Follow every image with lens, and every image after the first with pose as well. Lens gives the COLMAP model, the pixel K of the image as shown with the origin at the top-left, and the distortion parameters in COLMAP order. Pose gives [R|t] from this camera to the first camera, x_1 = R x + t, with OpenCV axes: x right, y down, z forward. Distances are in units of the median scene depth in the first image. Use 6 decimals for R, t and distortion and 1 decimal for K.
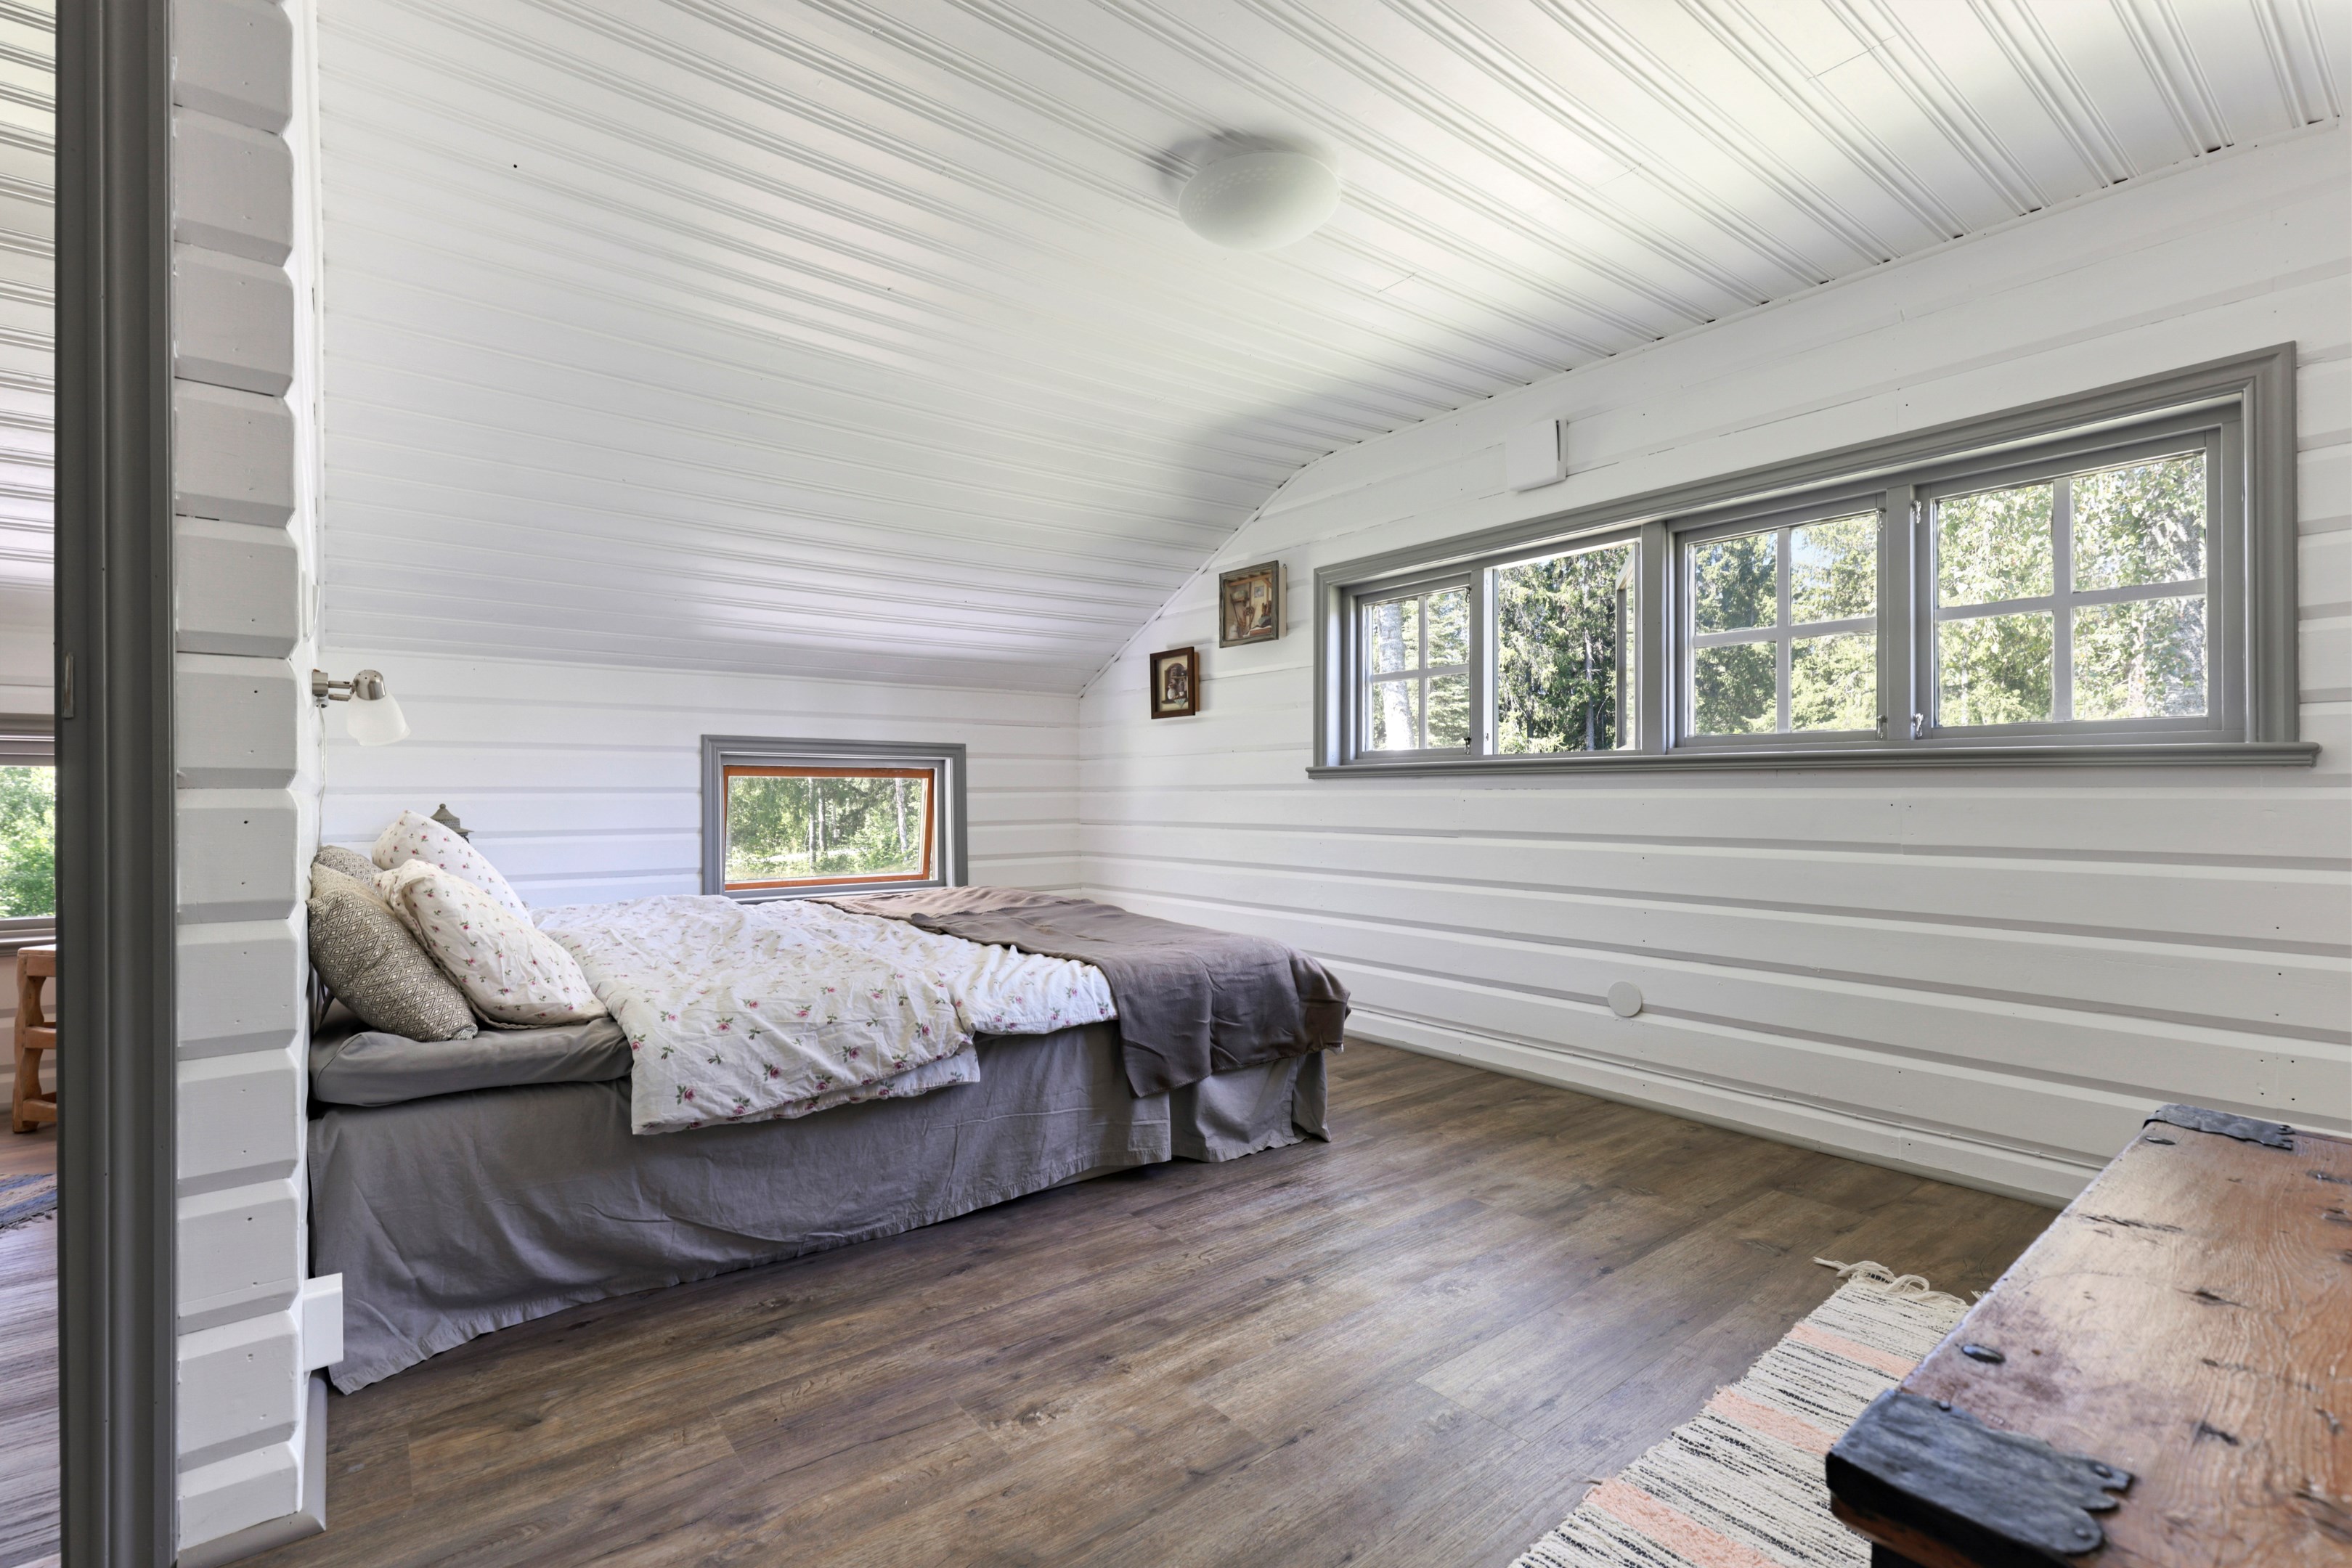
lens RADIAL K [[1065.2, 0, 1186.8], [0, 1065.2, 791.9], [0, 0, 1]] dist [-0.001421, 0.001114]
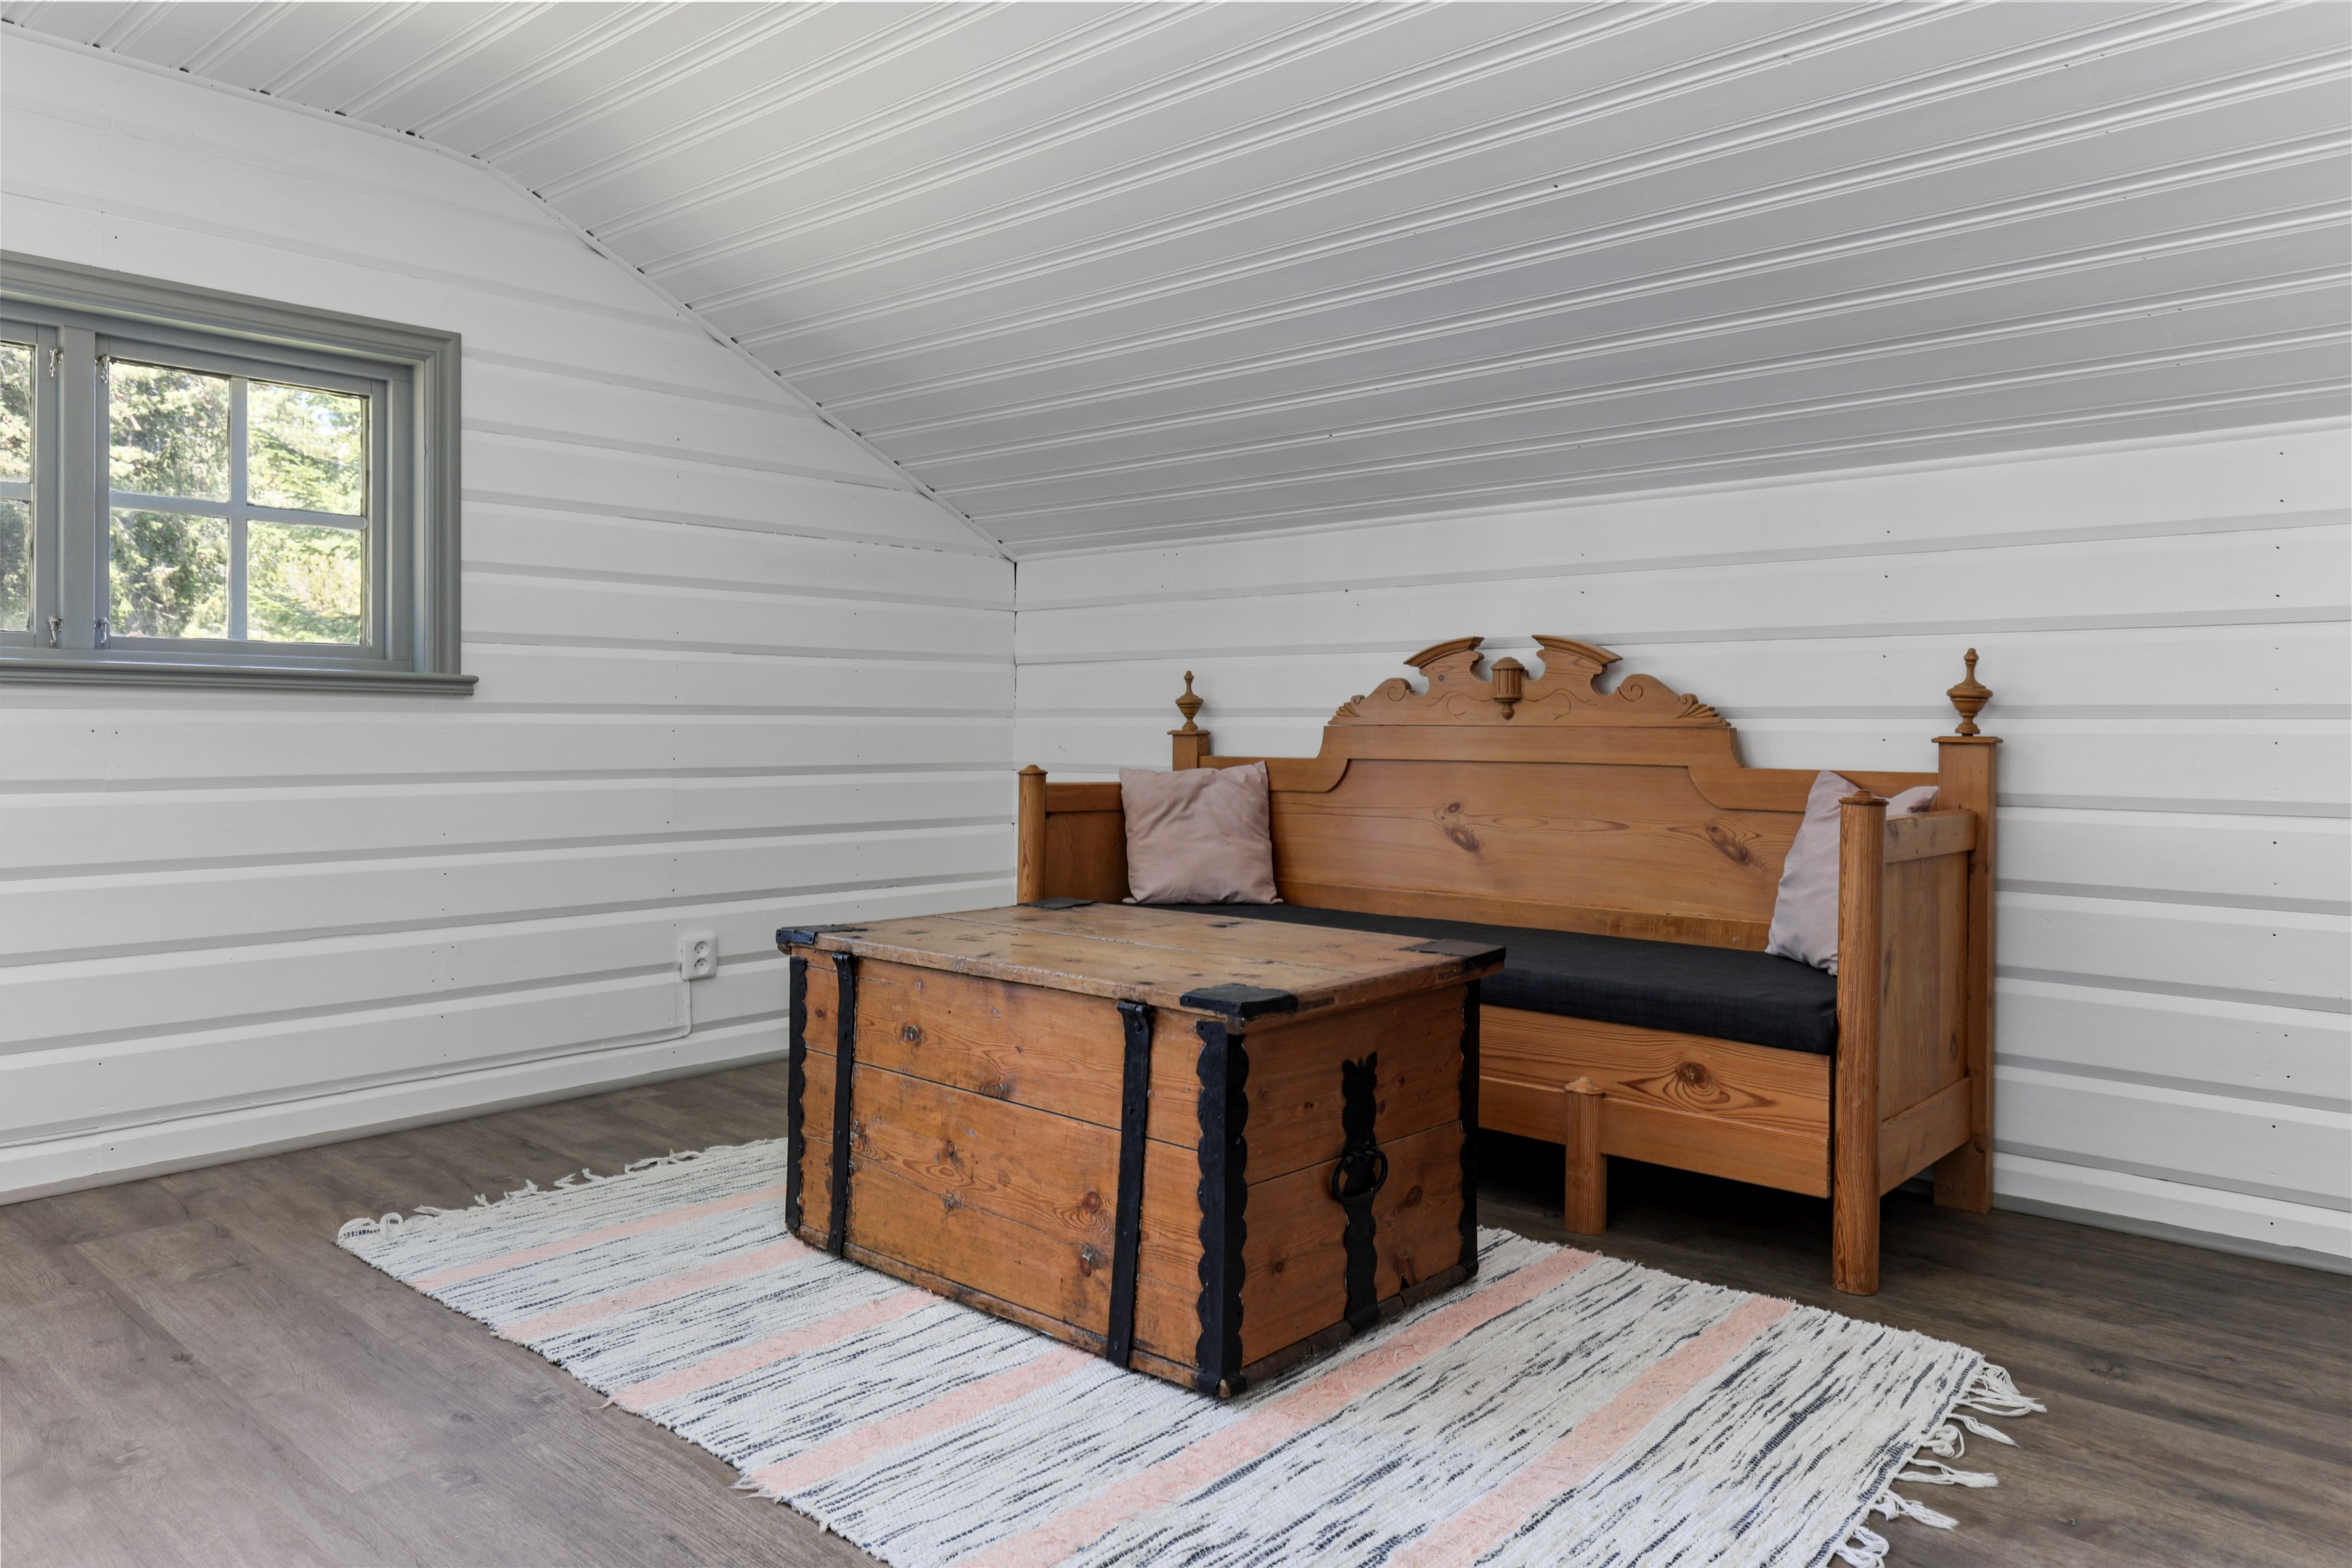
lens RADIAL K [[1561.2, 0, 1182.3], [0, 1561.2, 769.2], [0, 0, 1]] dist [-0.000108, -0.001205]
pose [[-0.171455, -0.030447, 0.984721, -0.800911], [-0.004336, 0.999536, 0.030150, 0.002536], [-0.985182, 0.000899, -0.171507, 0.510135]]
